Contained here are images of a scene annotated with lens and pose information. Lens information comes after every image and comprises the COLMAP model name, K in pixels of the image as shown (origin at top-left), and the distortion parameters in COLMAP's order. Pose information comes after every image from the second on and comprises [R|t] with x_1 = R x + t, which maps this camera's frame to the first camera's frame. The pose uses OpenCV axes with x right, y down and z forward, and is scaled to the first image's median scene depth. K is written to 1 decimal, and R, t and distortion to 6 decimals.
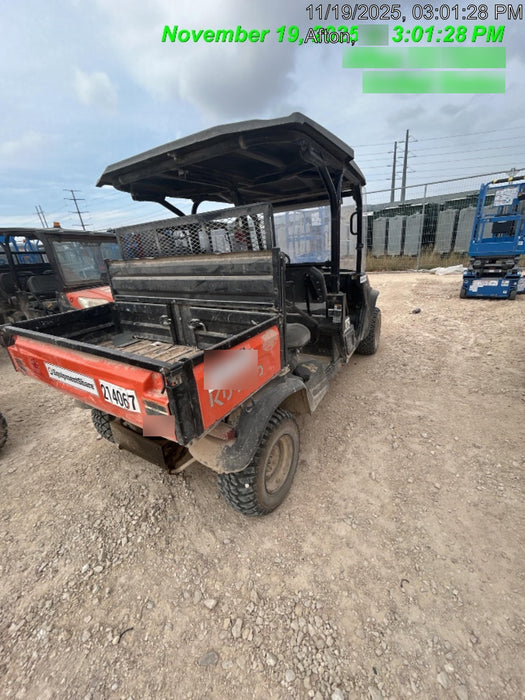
lens RADIAL K [[284.6, 0, 262.5], [0, 284.6, 347.5], [0, 0, 1]] dist [-0.002144, -0.000466]
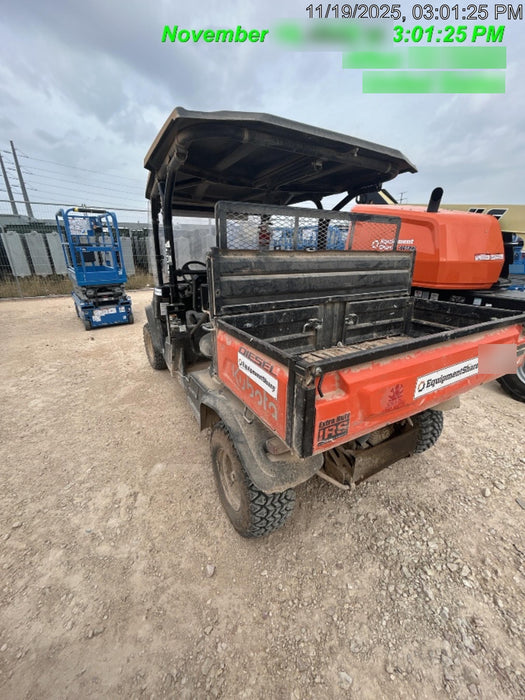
lens RADIAL K [[284.6, 0, 262.5], [0, 284.6, 347.5], [0, 0, 1]] dist [-0.002144, -0.000466]
pose [[0.464796, -0.204179, 0.861554, -1.281799], [0.271213, 0.959107, 0.080982, -0.154409], [-0.842857, 0.196024, 0.501164, 0.787403]]
